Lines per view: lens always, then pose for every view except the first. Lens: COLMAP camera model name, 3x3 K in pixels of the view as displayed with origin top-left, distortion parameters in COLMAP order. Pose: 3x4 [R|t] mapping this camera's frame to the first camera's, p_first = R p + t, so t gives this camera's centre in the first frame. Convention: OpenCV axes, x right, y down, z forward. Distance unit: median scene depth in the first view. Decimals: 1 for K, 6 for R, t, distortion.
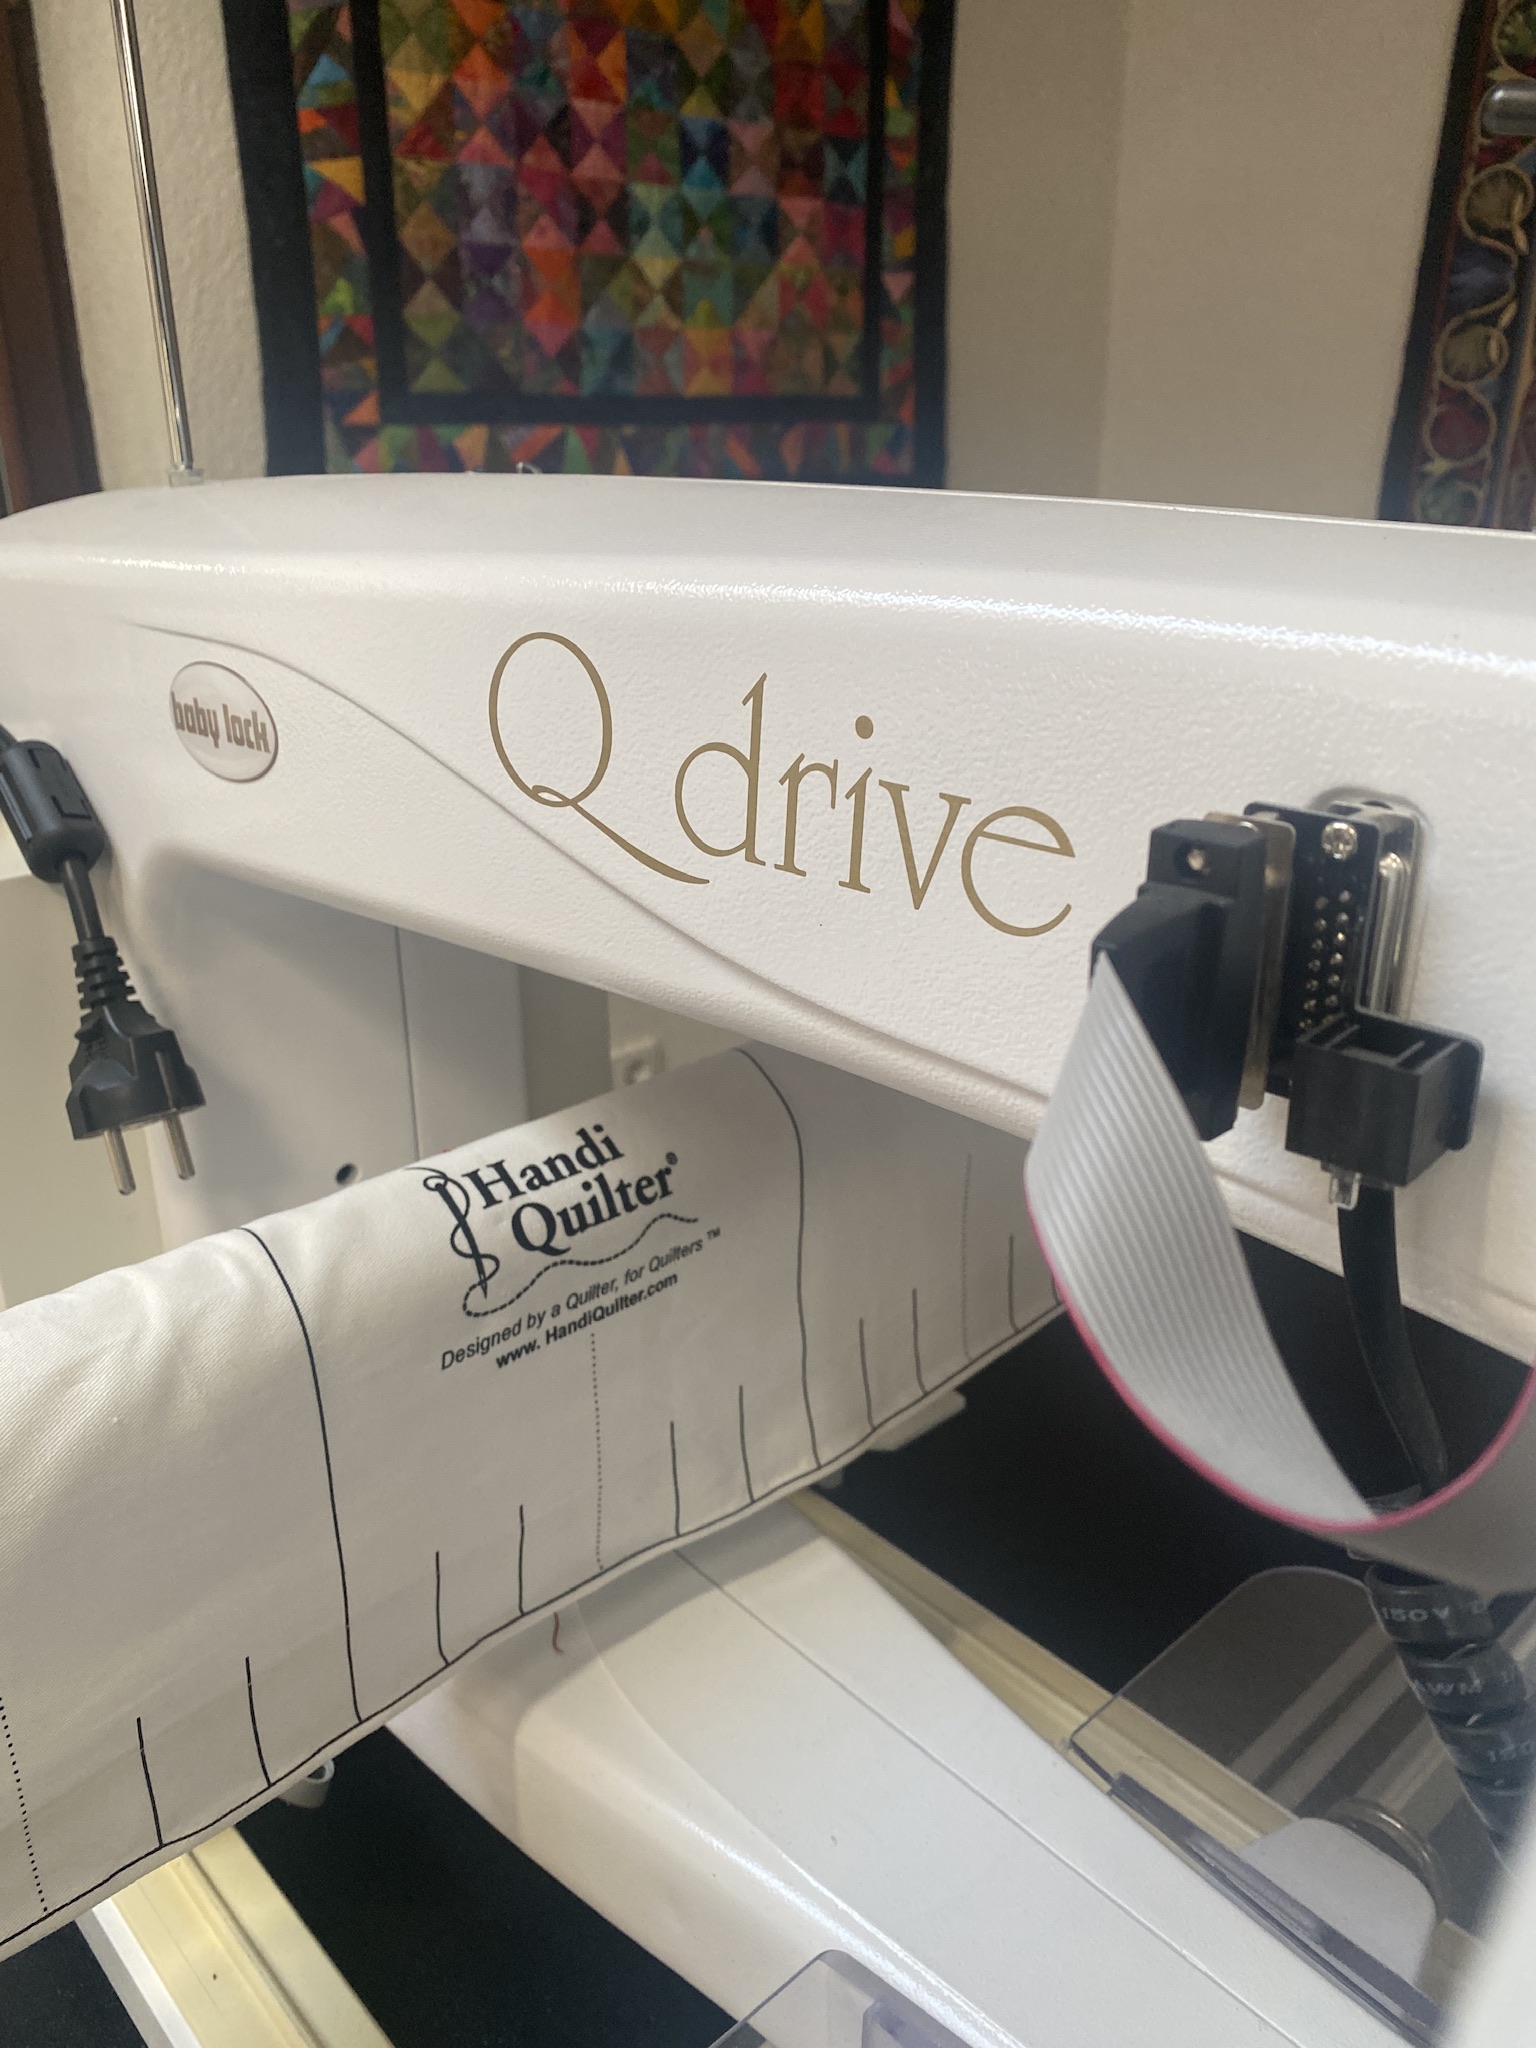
lens RADIAL K [[1569.4, 0, 759.7], [0, 1569.4, 1016.5], [0, 0, 1]] dist [-0.008928, 0.015521]
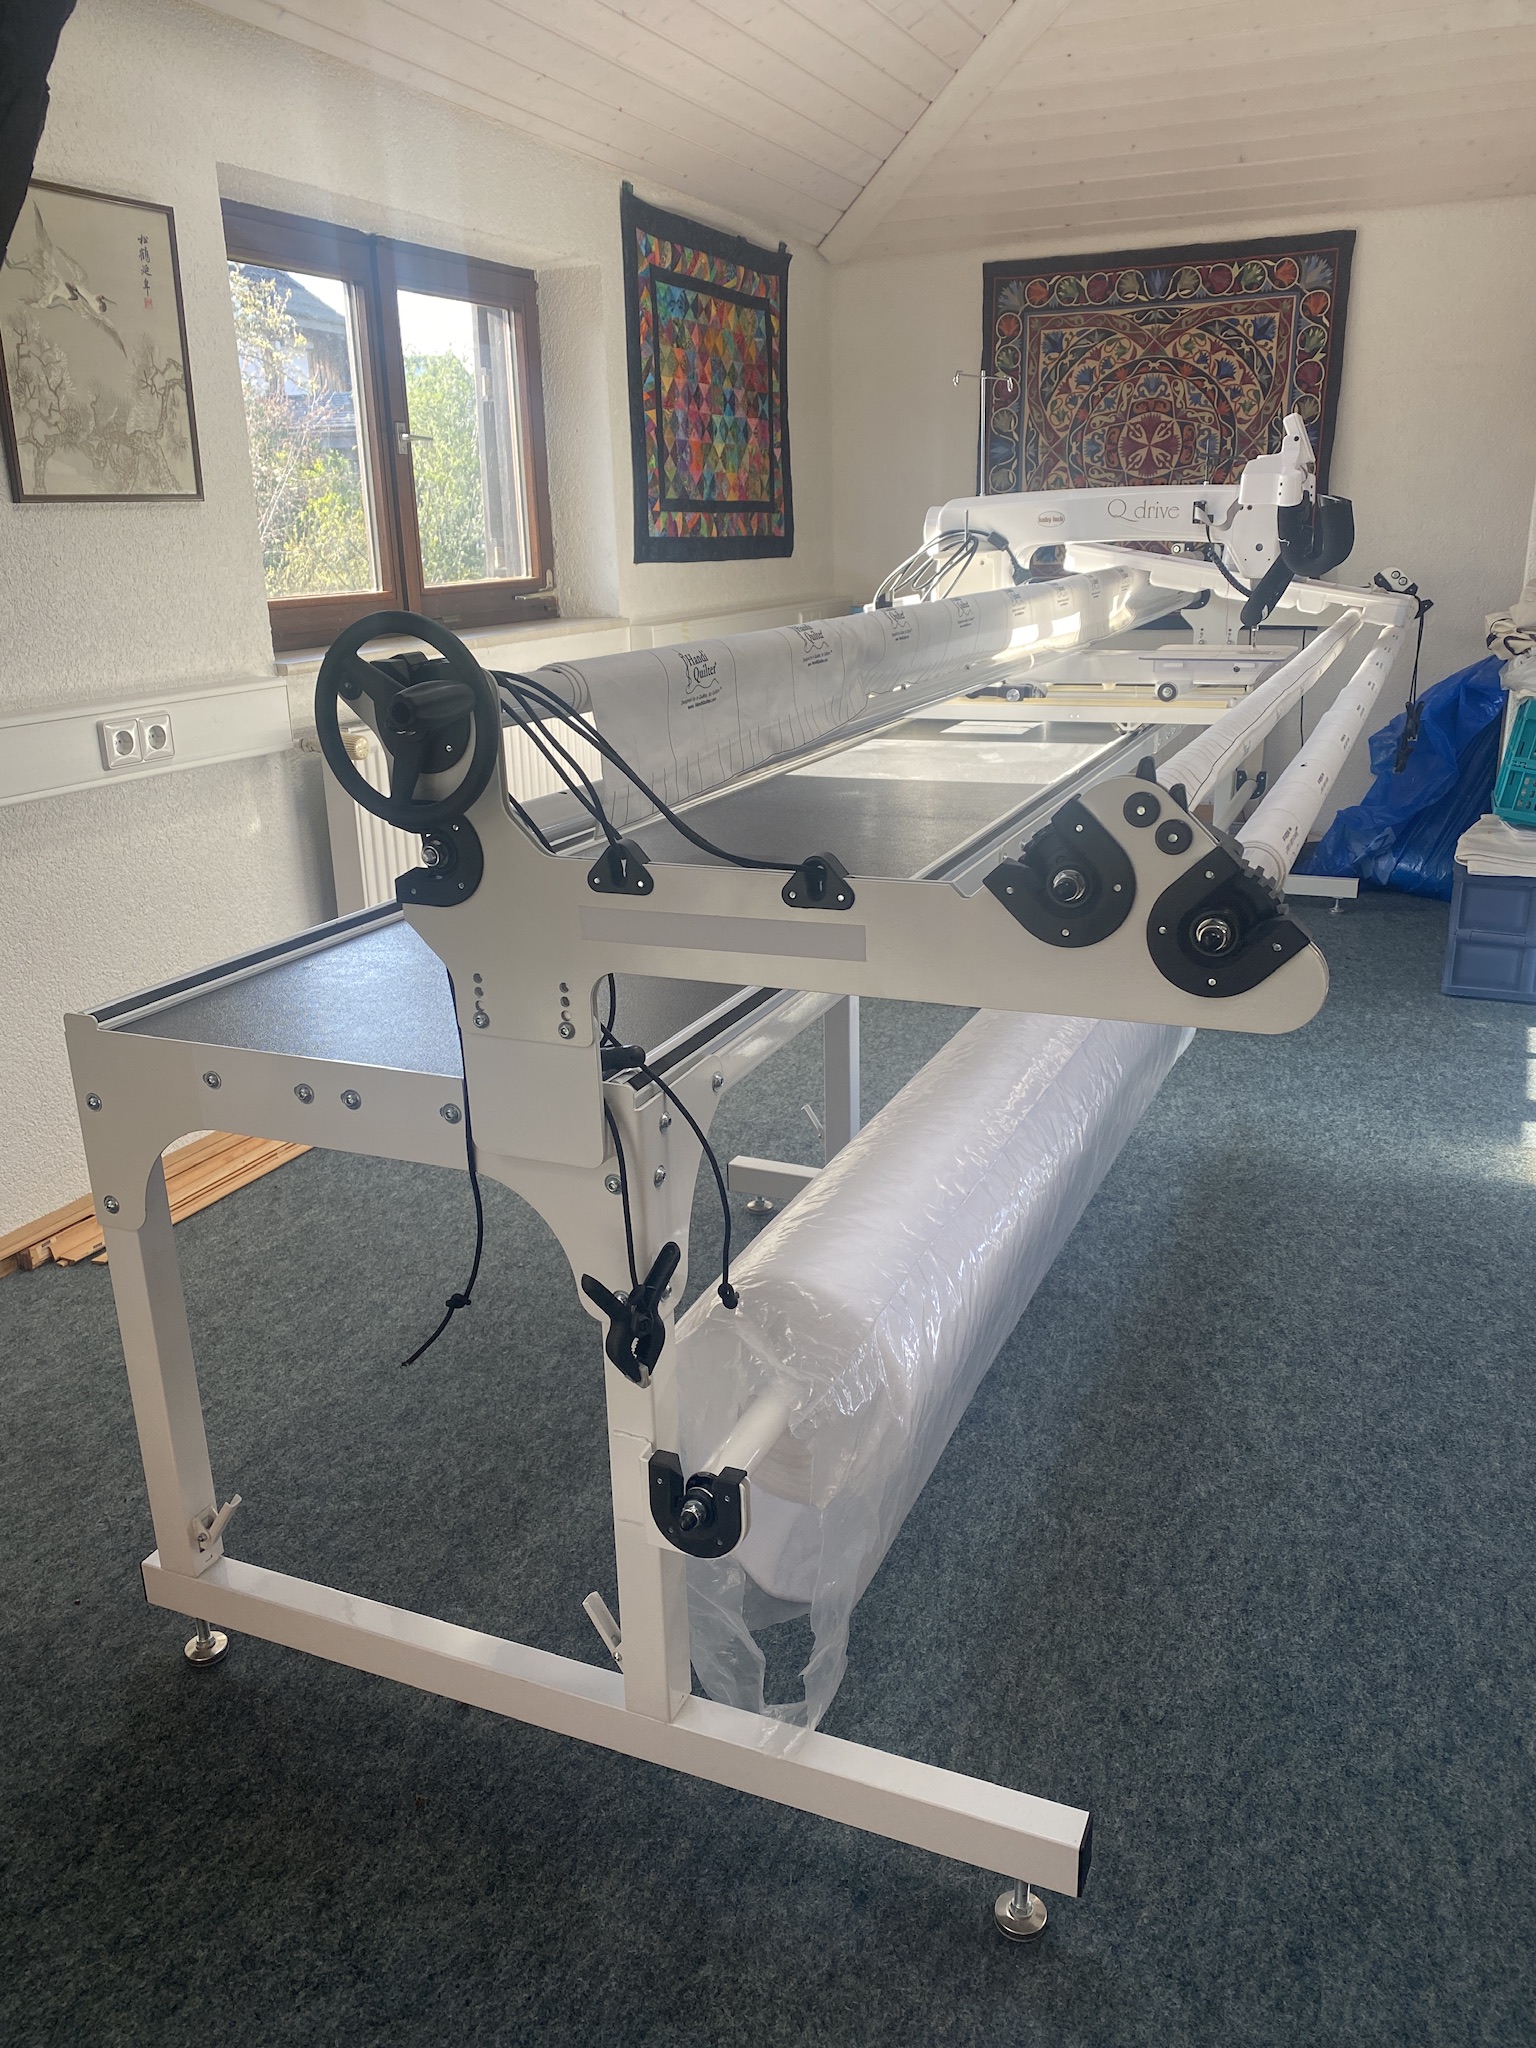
lens RADIAL K [[1569.4, 0, 771.6], [0, 1569.4, 1026.2], [0, 0, 1]] dist [-0.008928, 0.015521]
pose [[0.907335, -0.148930, 0.393145, -1.192983], [0.177500, 0.983421, -0.037114, 0.553321], [-0.381099, 0.103458, 0.918727, -1.277093]]
